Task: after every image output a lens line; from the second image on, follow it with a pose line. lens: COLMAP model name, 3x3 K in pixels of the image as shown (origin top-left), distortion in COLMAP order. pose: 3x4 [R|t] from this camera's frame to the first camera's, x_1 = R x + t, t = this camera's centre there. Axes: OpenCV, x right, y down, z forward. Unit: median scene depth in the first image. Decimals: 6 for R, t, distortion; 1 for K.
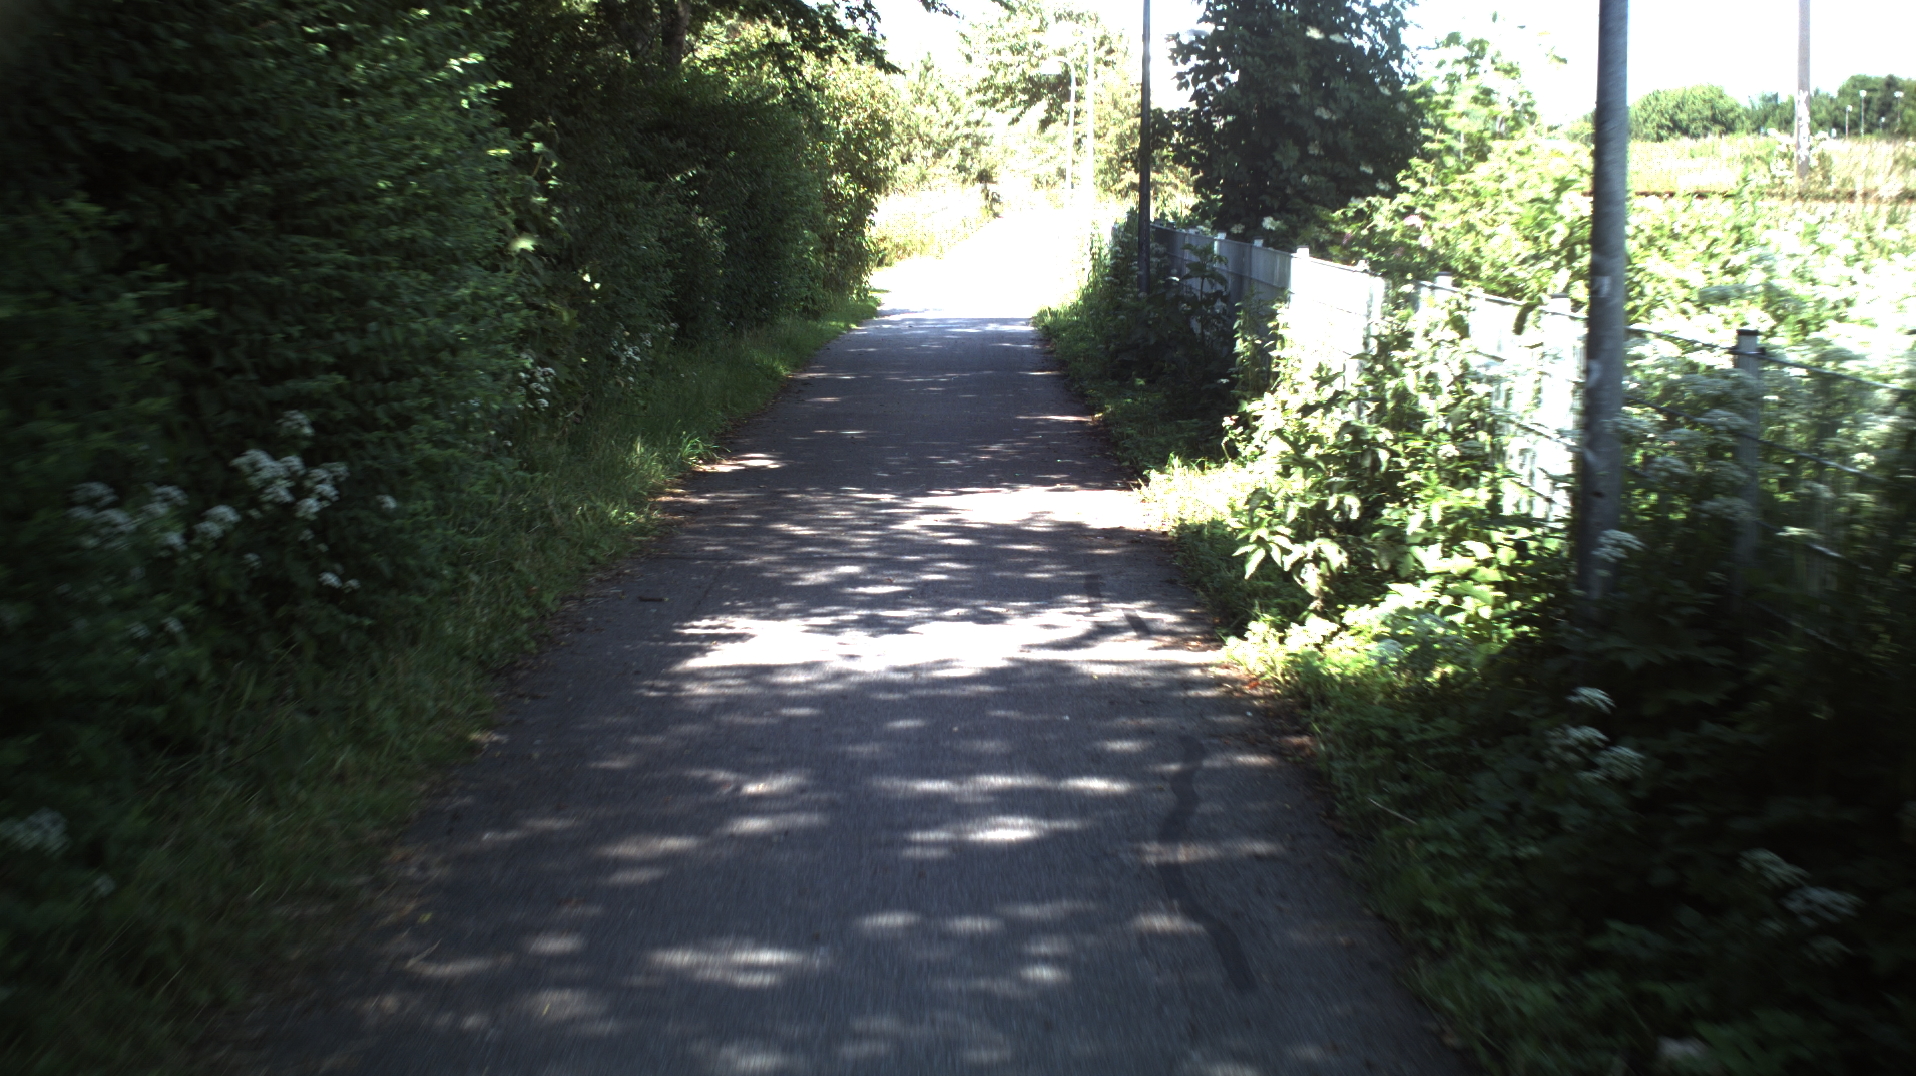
lens RADIAL K [[6504.1, 0, 948.8], [0, 6504.1, 530.8], [0, 0, 1]] dist [-1.018000, 0.000000]
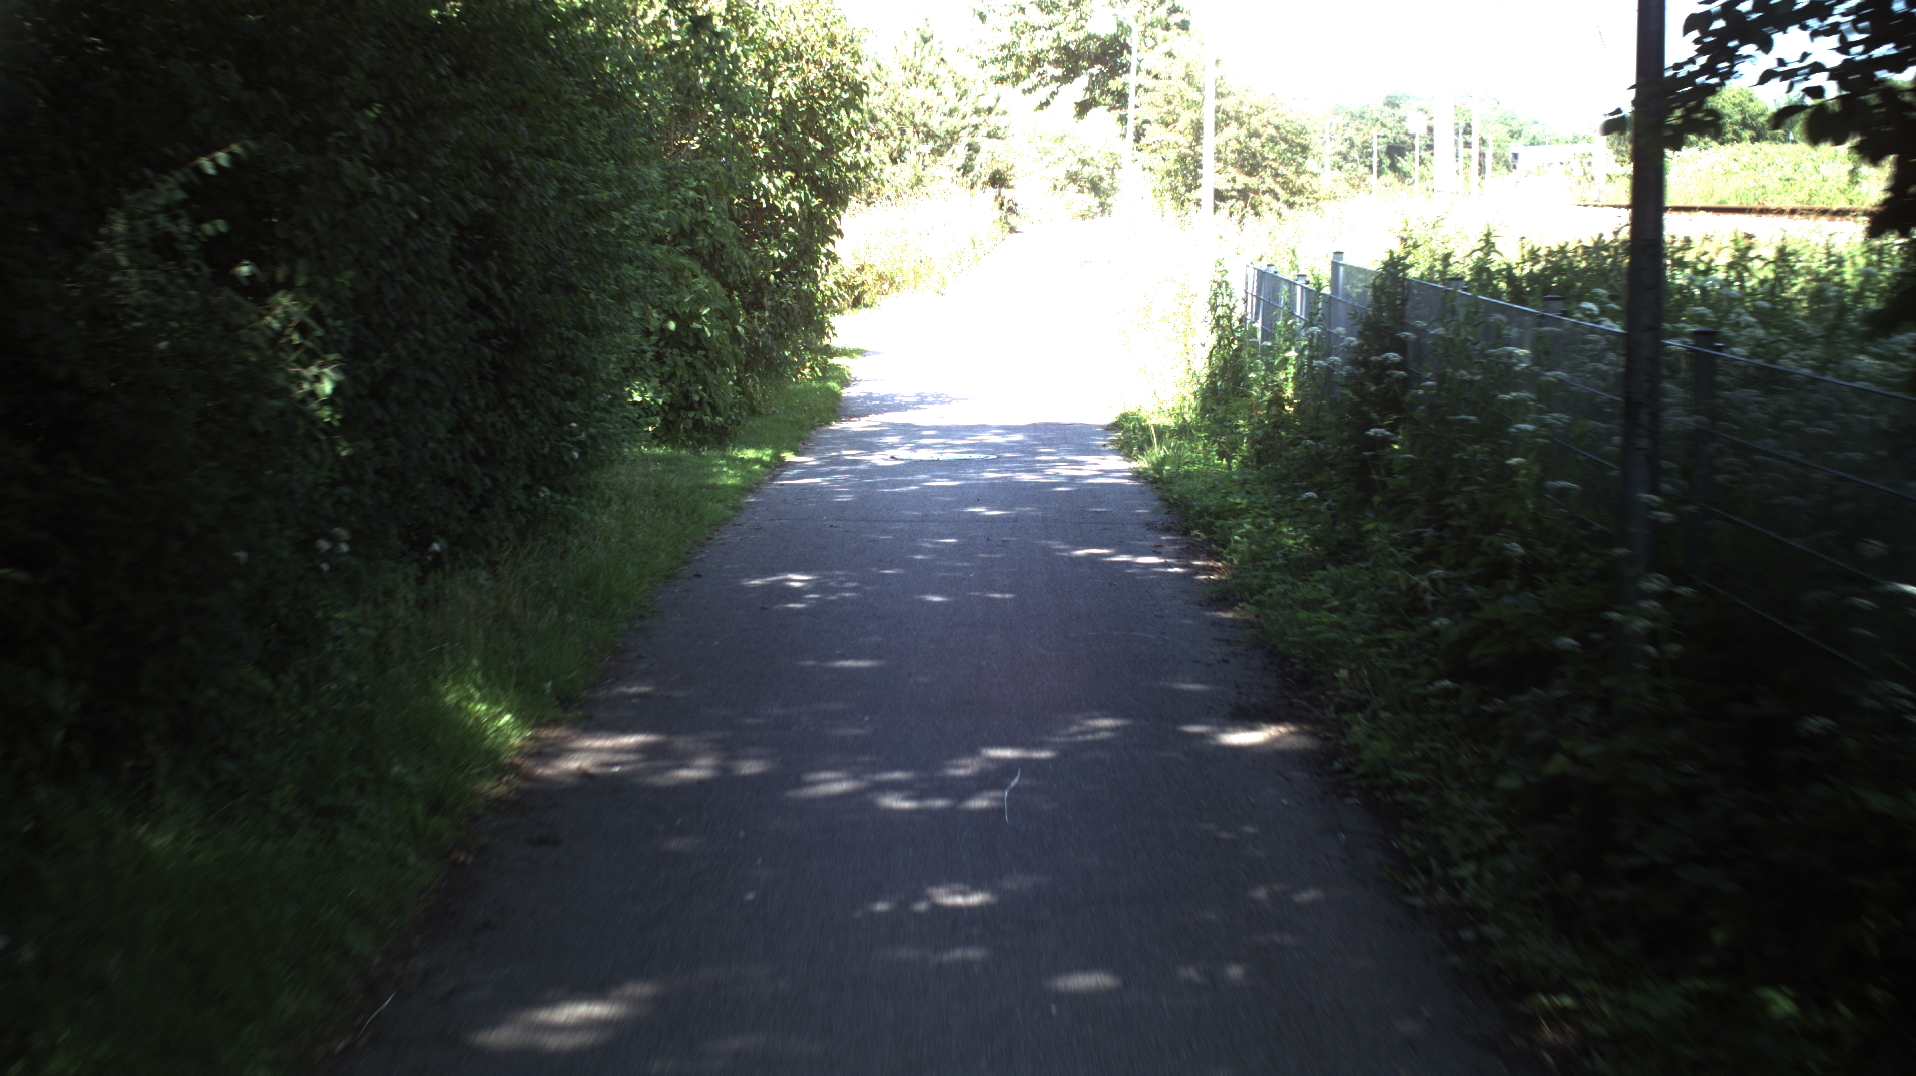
lens RADIAL K [[6504.1, 0, 956.5], [0, 6504.1, 538.2], [0, 0, 1]] dist [-1.018000, 0.000000]
pose [[0.999988, 0.004452, 0.002209, -0.004380], [-0.004454, 0.999990, 0.000639, -0.056721], [-0.002206, -0.000649, 0.999997, 1.042349]]
